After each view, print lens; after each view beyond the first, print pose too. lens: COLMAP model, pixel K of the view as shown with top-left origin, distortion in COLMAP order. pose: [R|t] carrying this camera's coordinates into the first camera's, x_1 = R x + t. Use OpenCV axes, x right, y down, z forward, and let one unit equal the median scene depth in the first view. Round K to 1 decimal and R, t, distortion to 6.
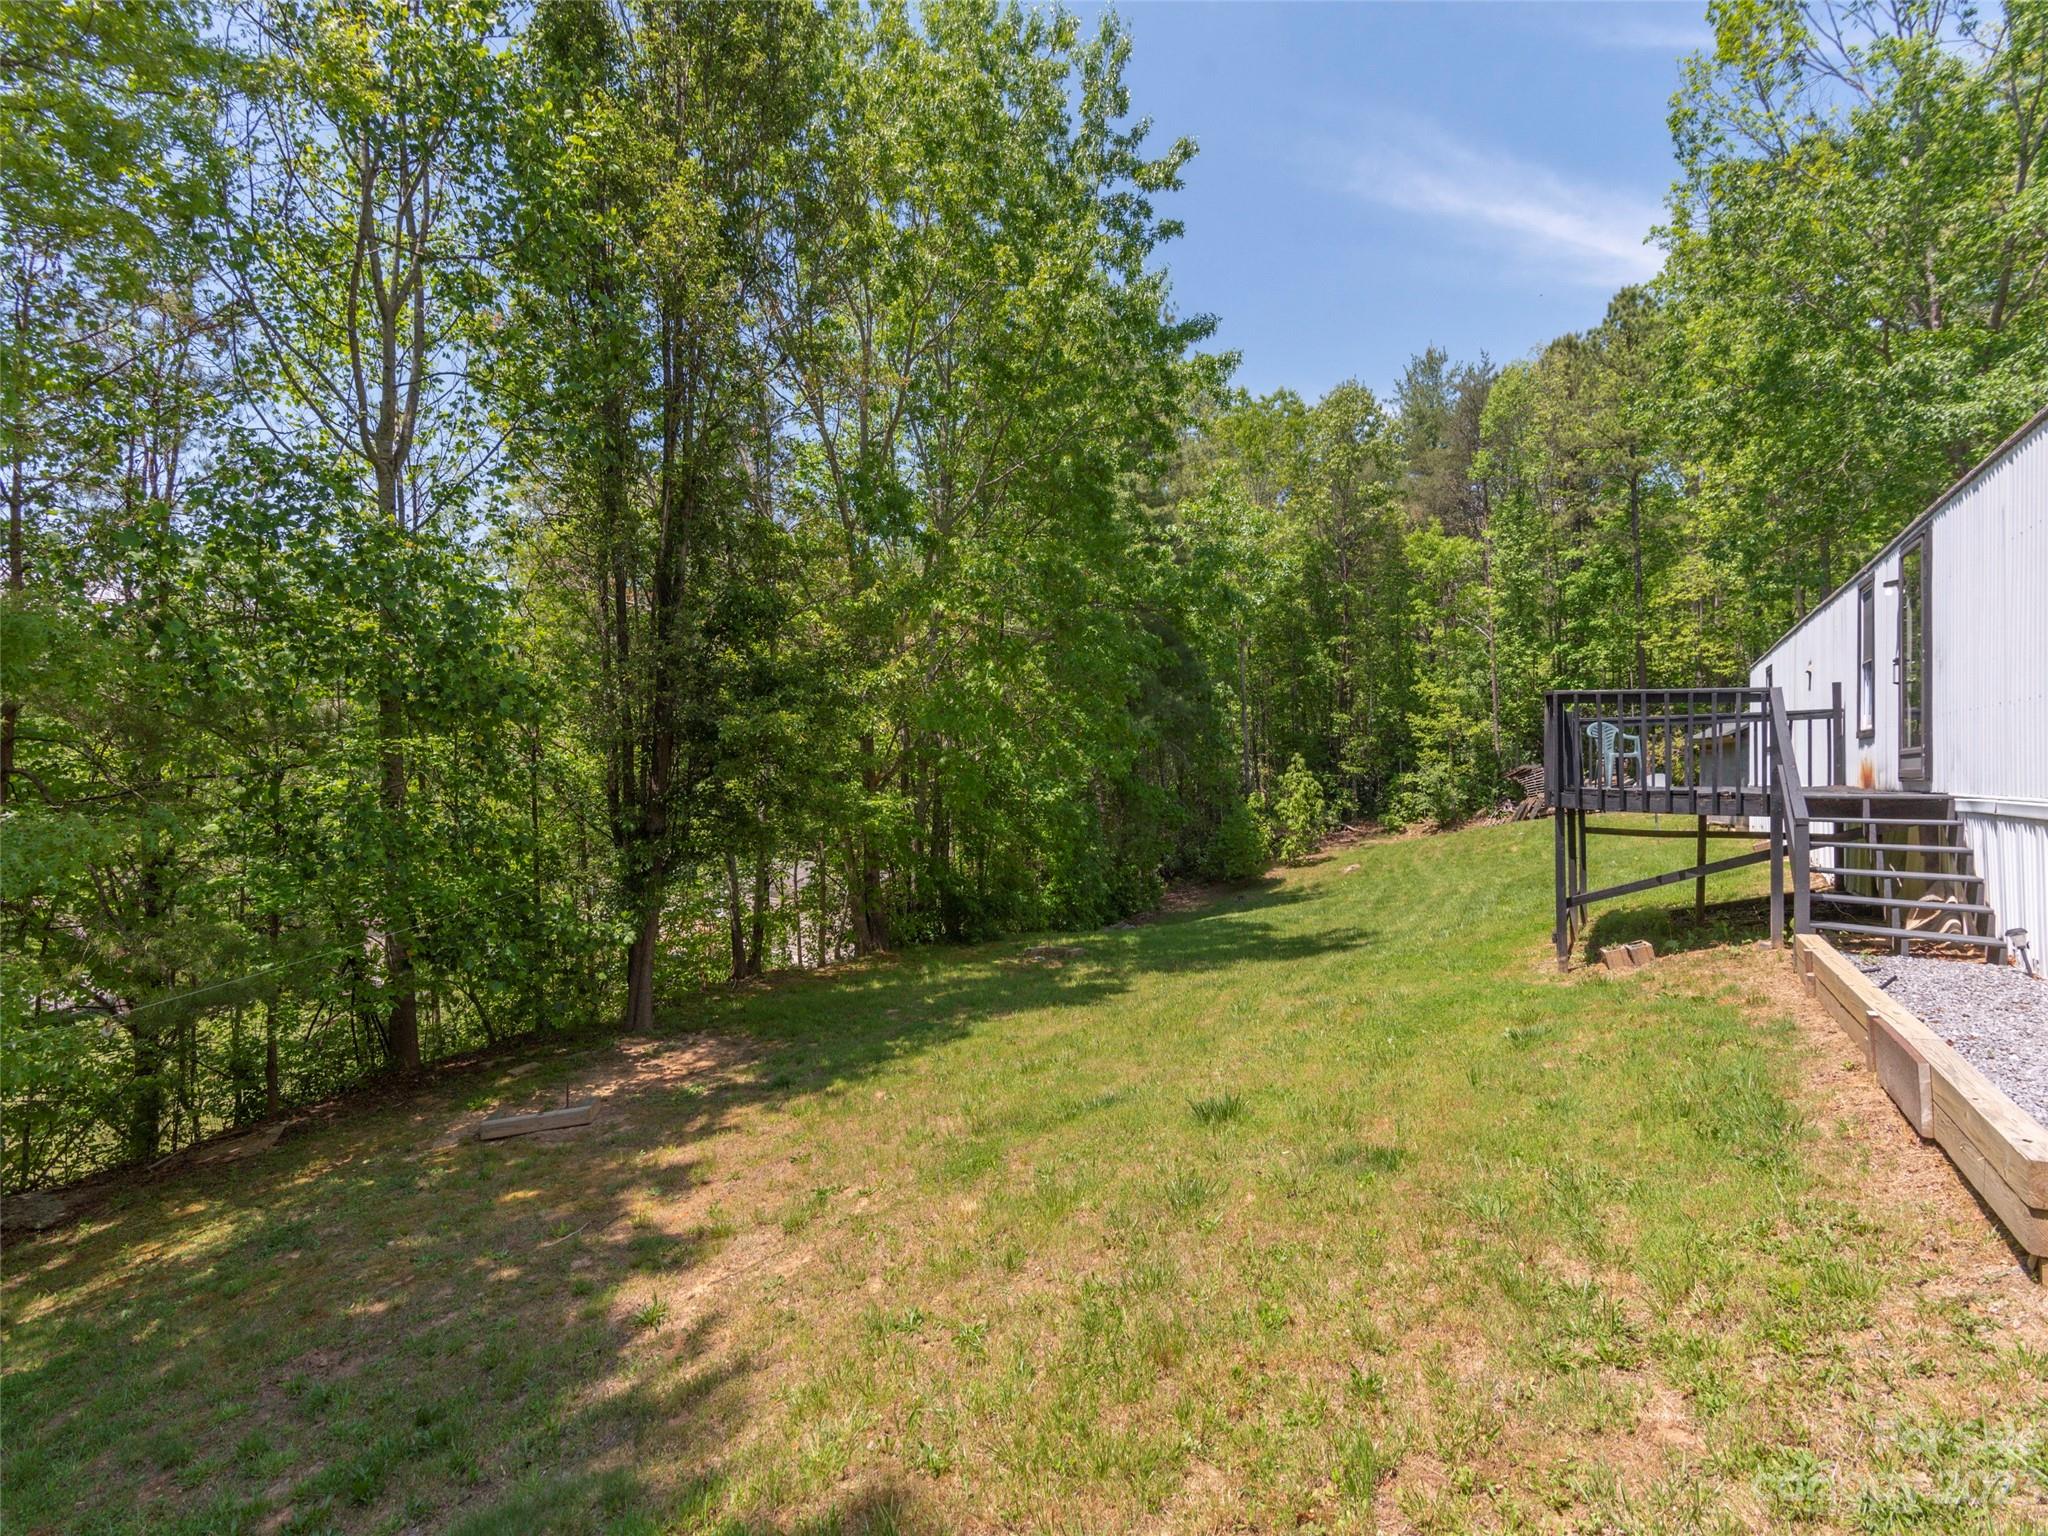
lens RADIAL K [[995.5, 0, 1021.3], [0, 995.5, 769.5], [0, 0, 1]] dist [0.002526, 0.000185]
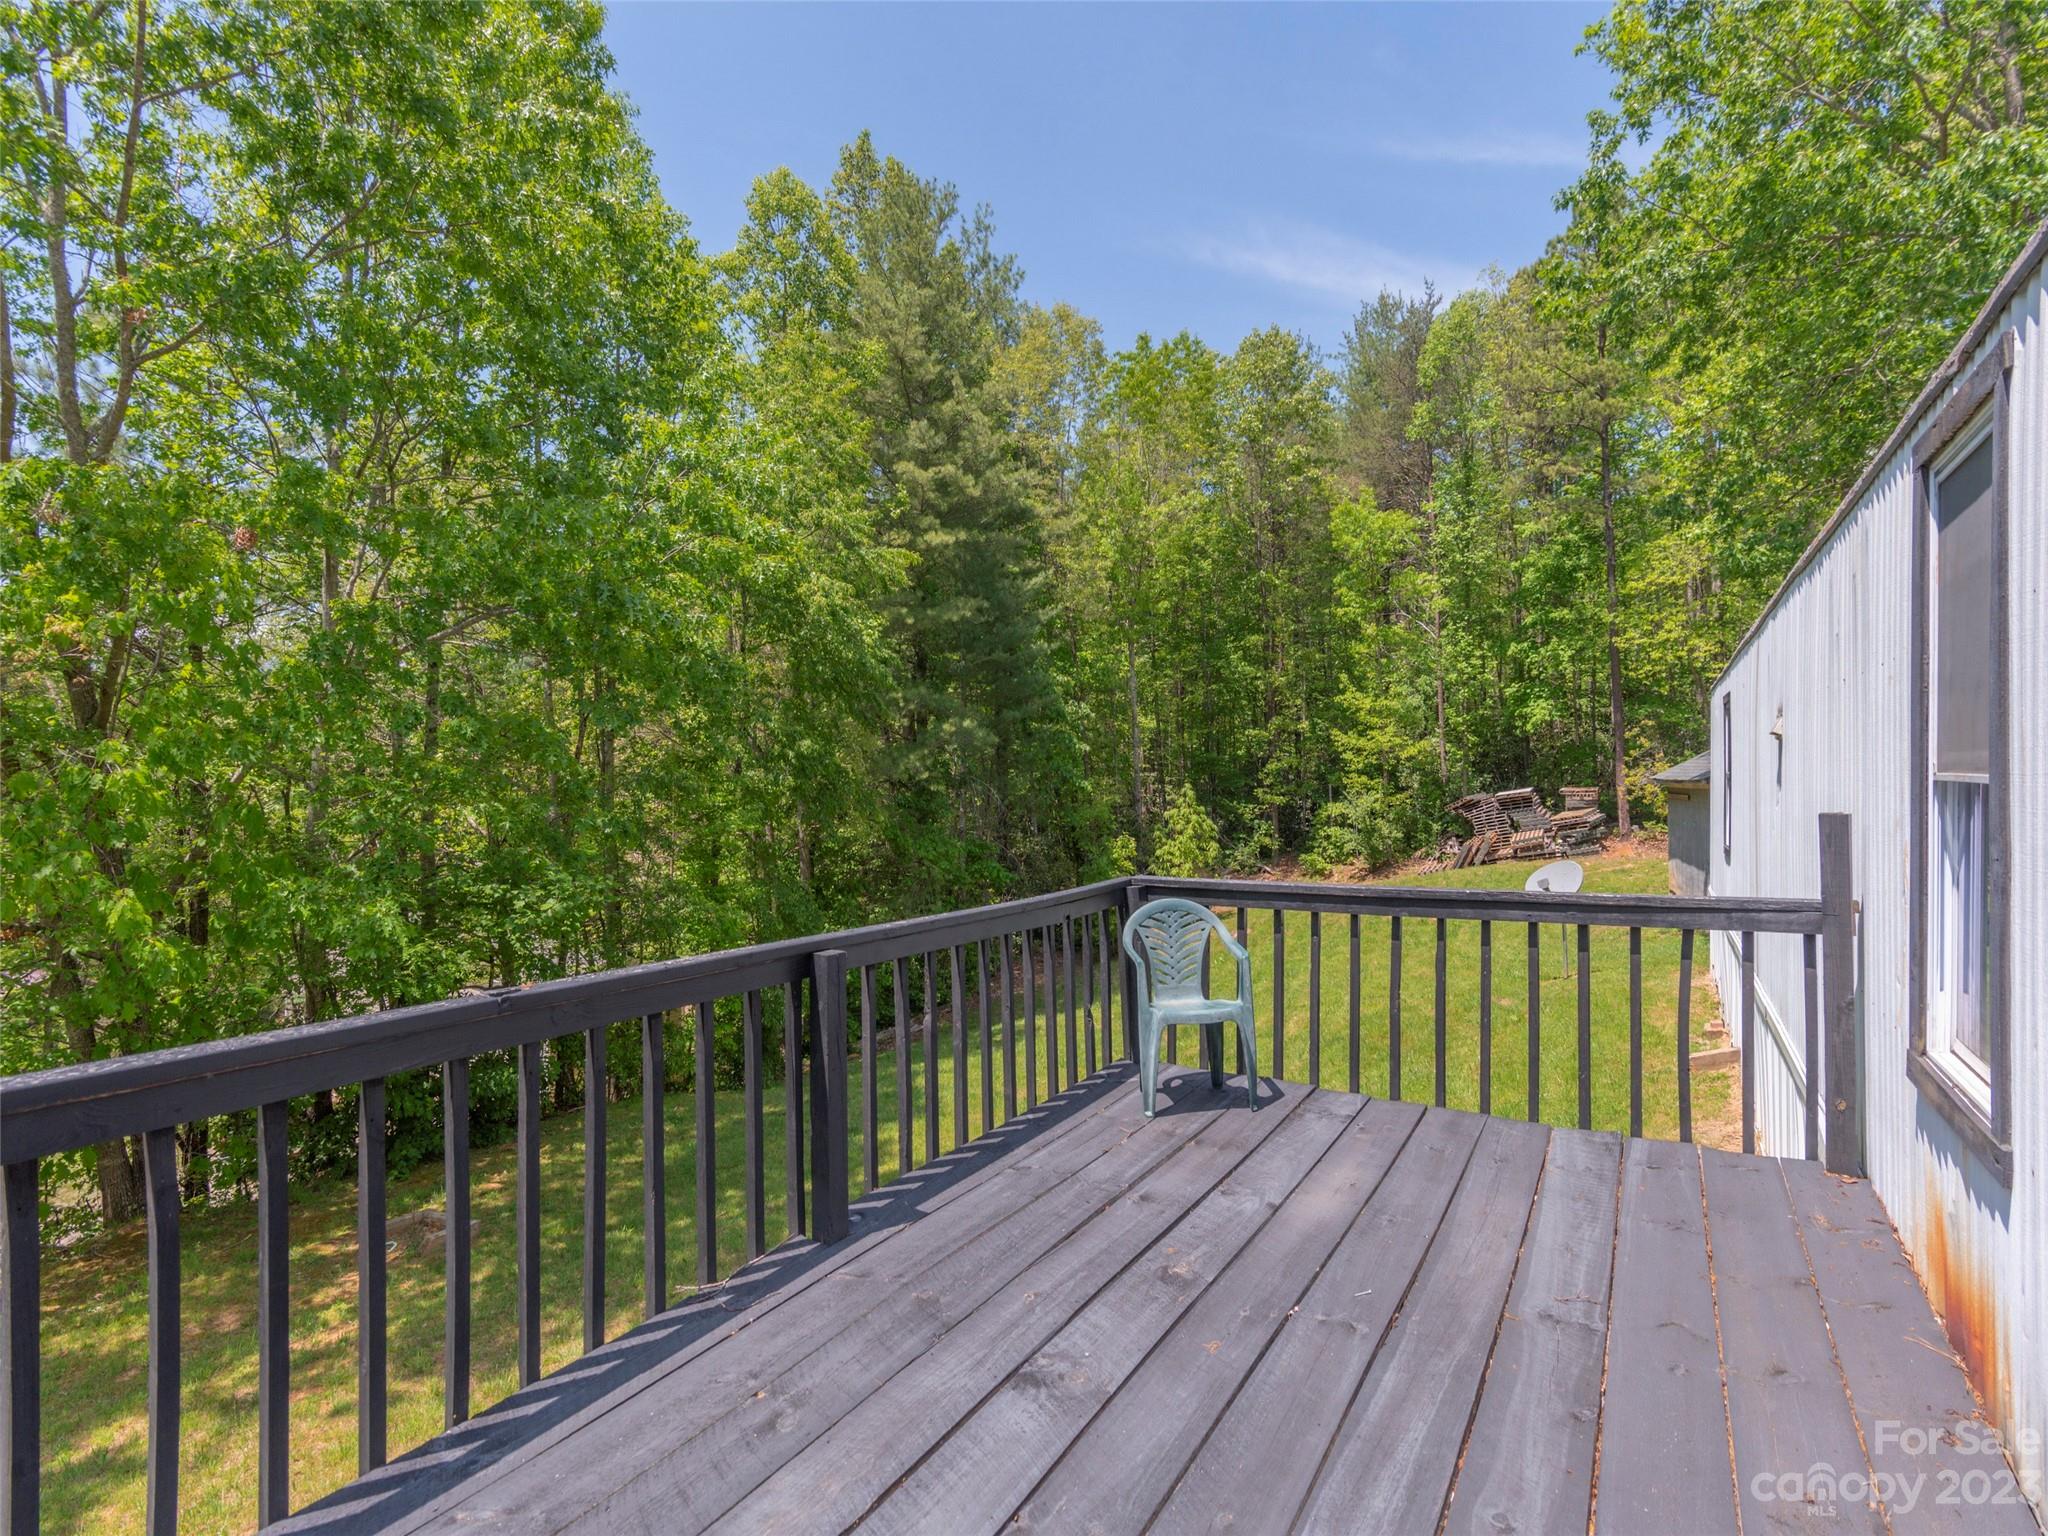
lens RADIAL K [[1021.3, 0, 1014.1], [0, 1021.3, 785.8], [0, 0, 1]] dist [0.003219, -0.000017]
pose [[0.999880, -0.011306, -0.010556, 0.141400], [0.011432, 0.999863, 0.011967, -0.024768], [0.010419, -0.012086, 0.999873, 0.170067]]
